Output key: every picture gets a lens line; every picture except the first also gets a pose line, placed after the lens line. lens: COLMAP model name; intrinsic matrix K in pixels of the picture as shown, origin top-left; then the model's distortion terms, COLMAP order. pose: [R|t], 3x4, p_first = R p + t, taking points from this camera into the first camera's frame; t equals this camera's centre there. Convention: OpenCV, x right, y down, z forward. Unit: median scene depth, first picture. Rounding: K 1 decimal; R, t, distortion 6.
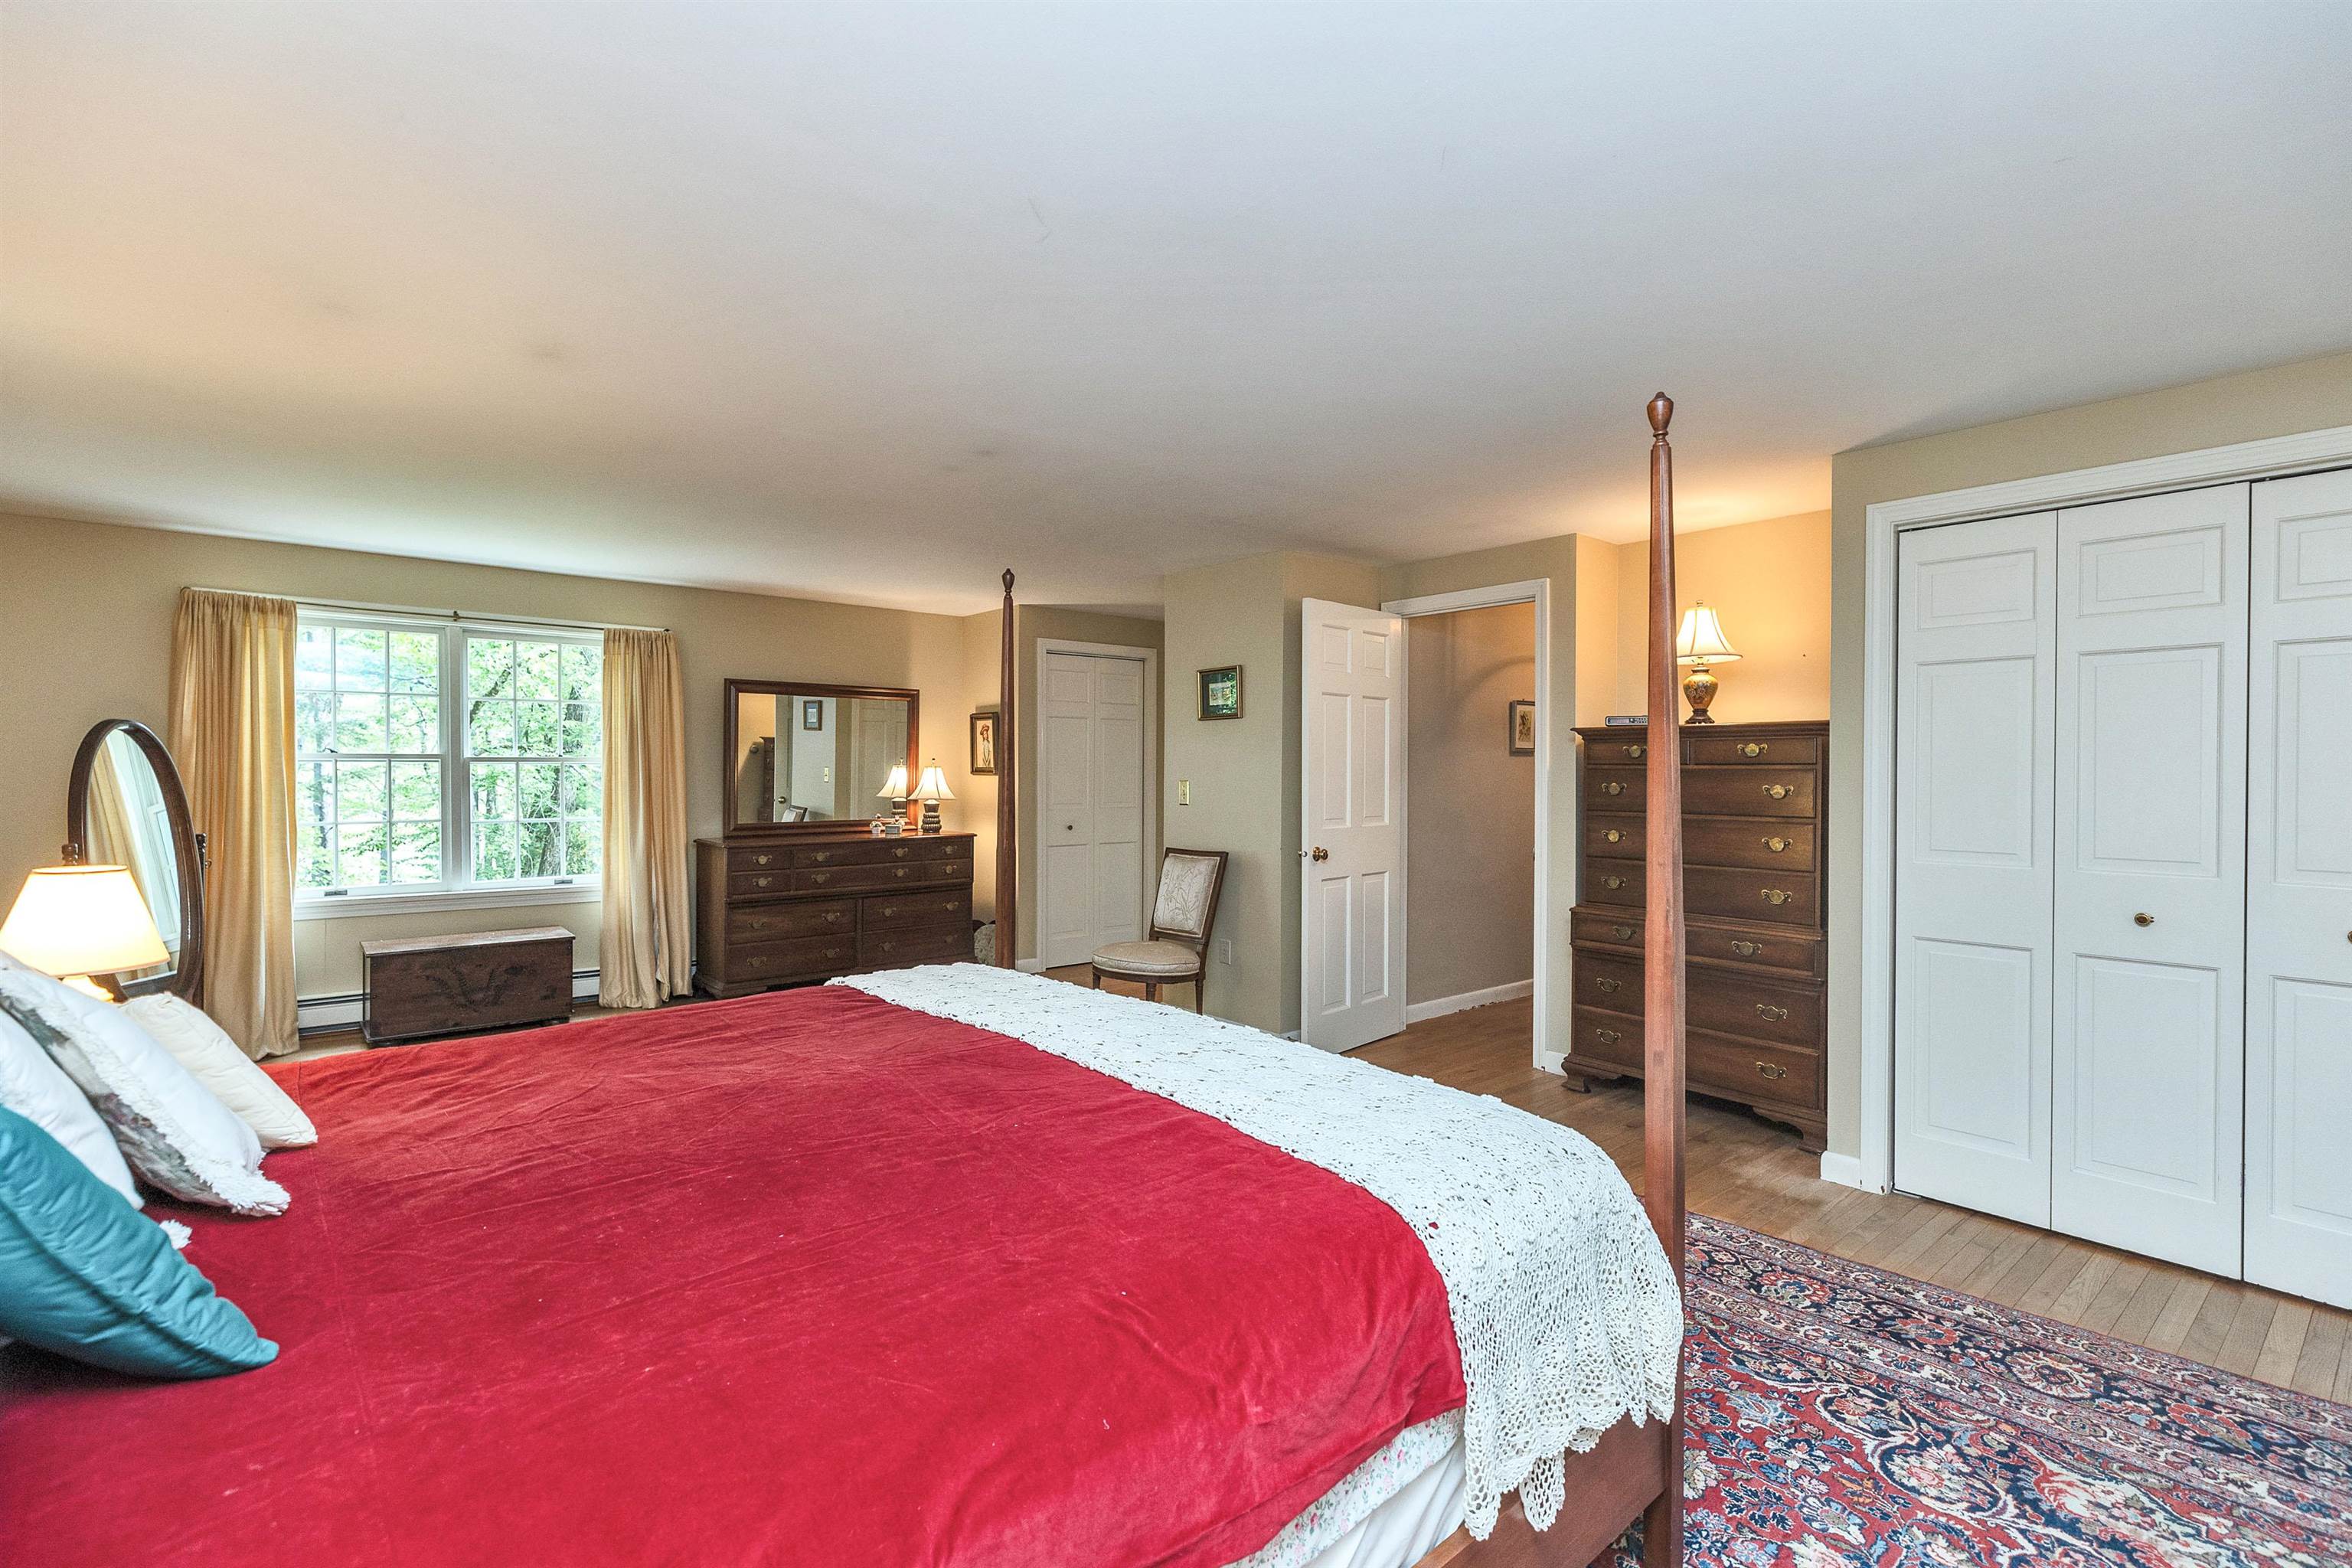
lens RADIAL K [[1044.1, 0, 1176.0], [0, 1044.1, 784.0], [0, 0, 1]] dist [0.001657, -0.000231]
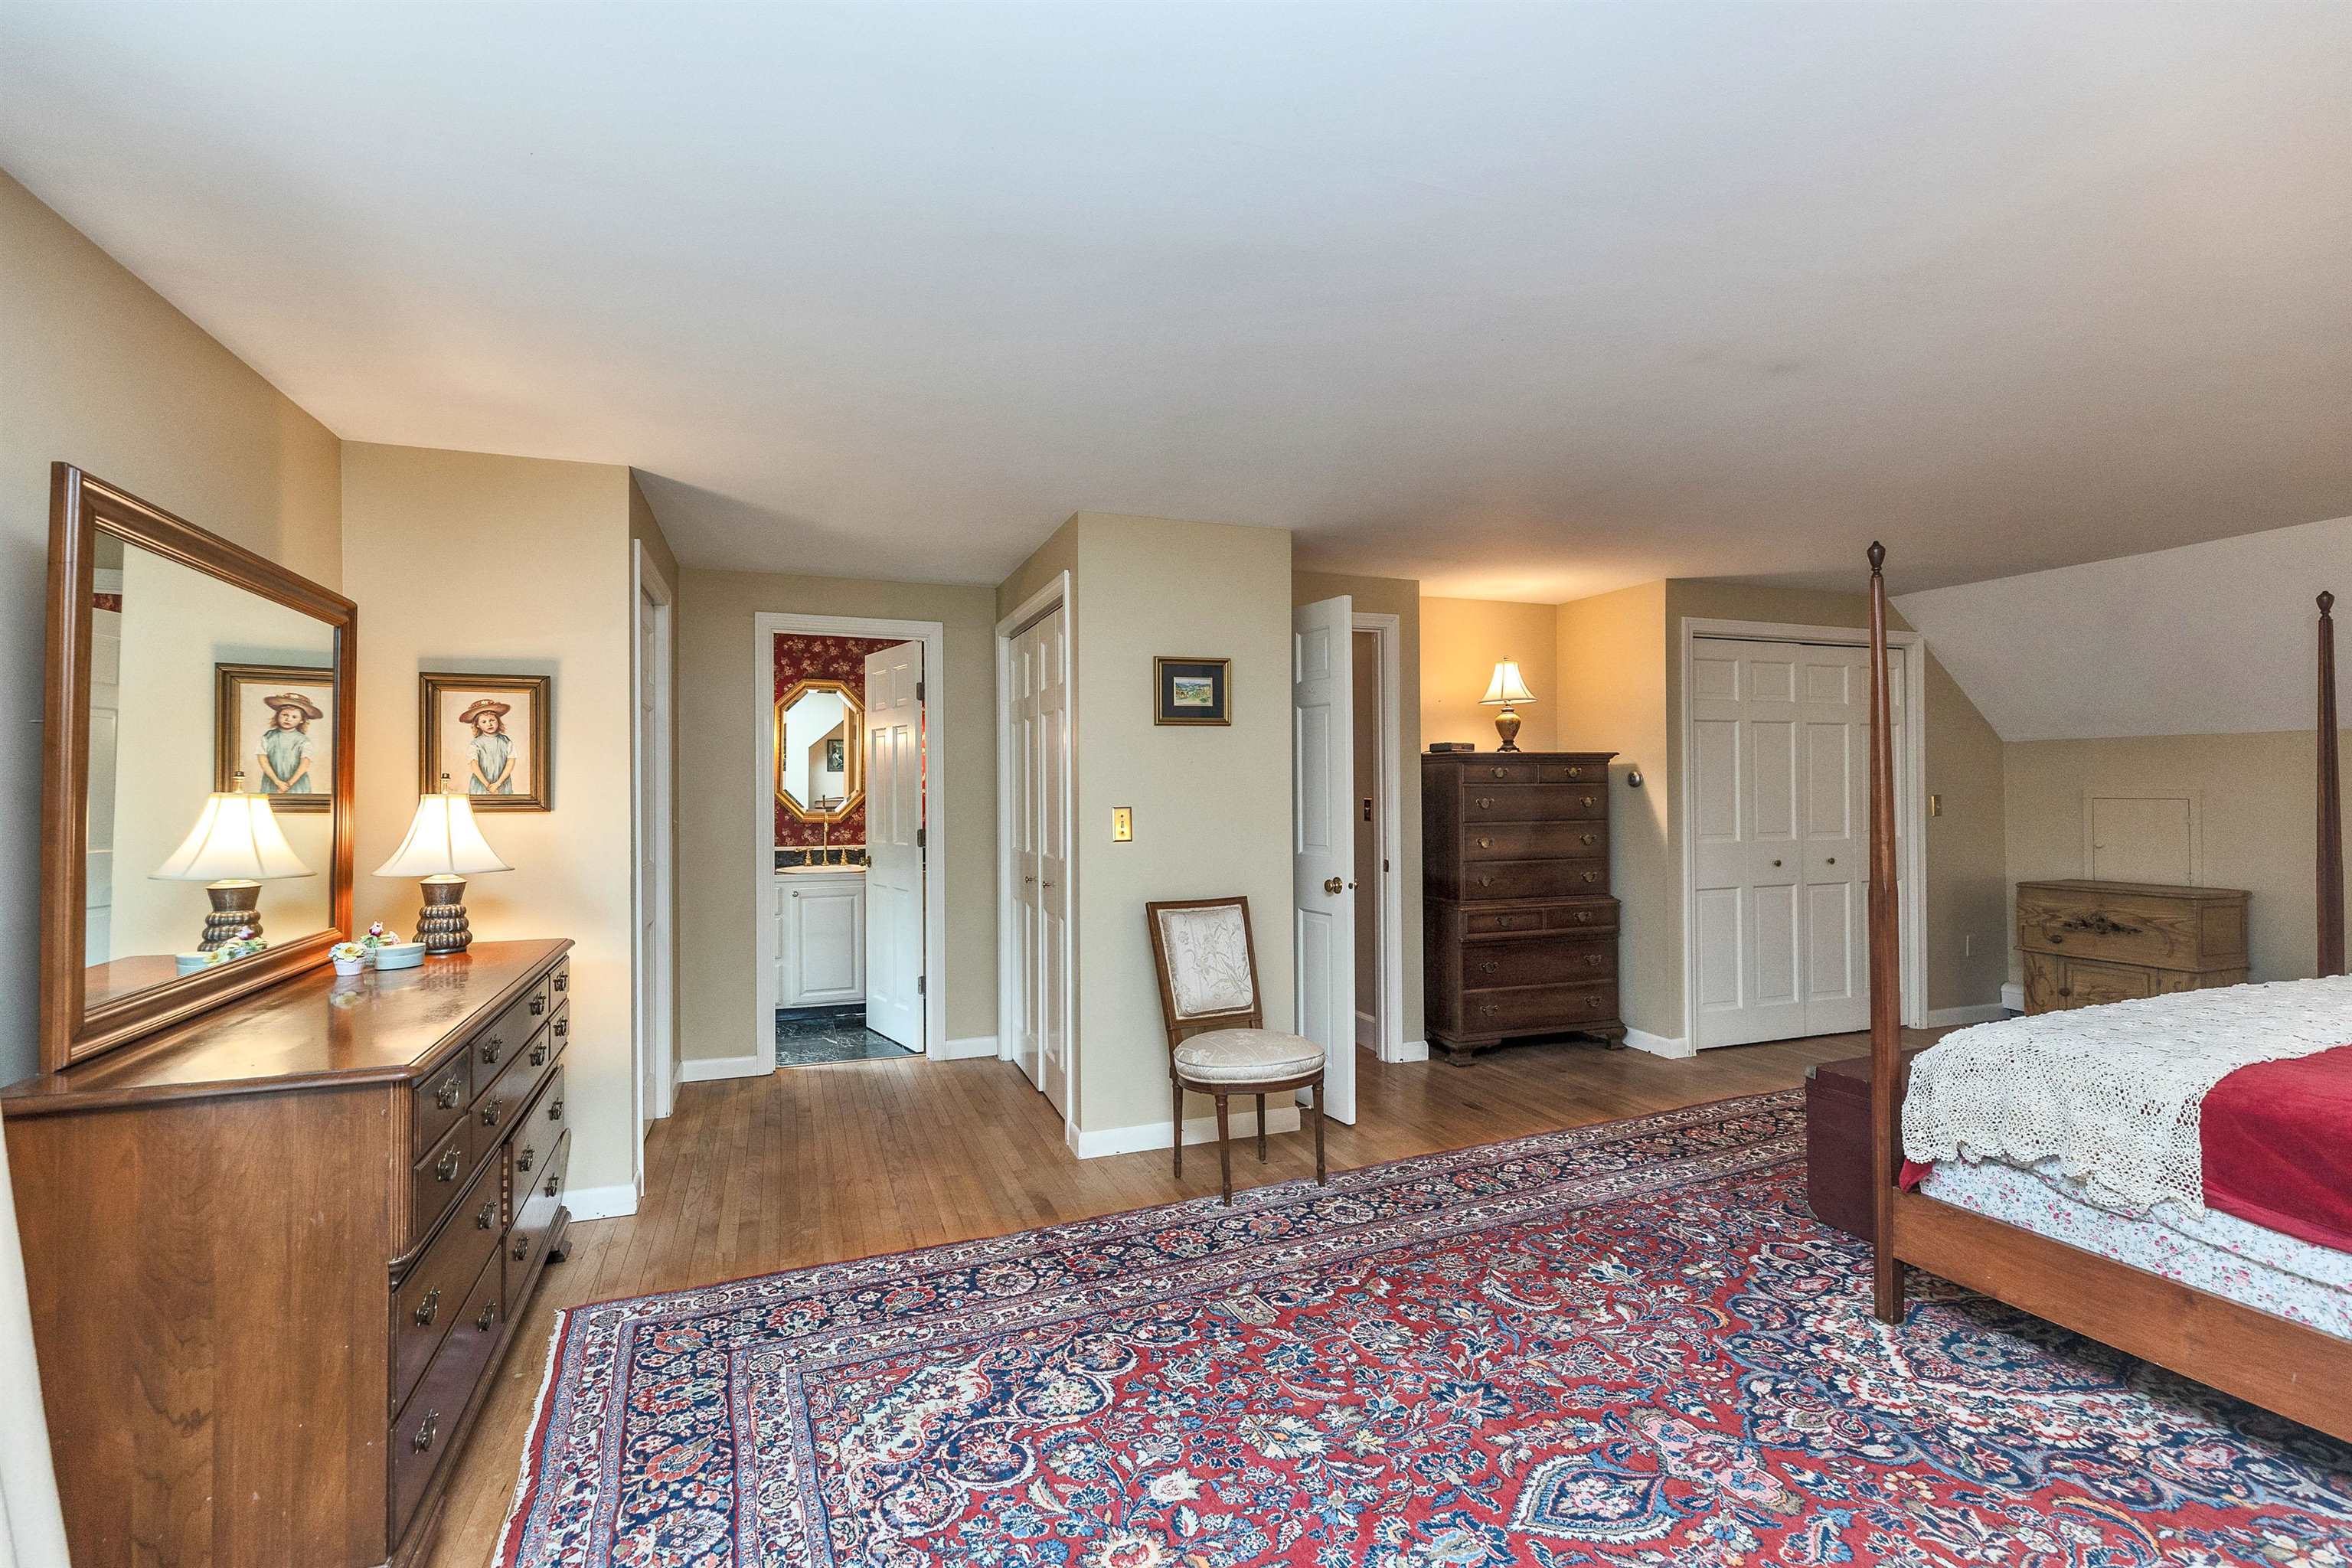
lens RADIAL K [[1086.2, 0, 1176.0], [0, 1086.2, 784.0], [0, 0, 1]] dist [0.001851, 0.000114]
pose [[0.327194, 0.005828, 0.944939, -0.701911], [0.027297, 0.999505, -0.015617, -0.007213], [-0.944563, 0.030903, 0.326873, 0.753468]]
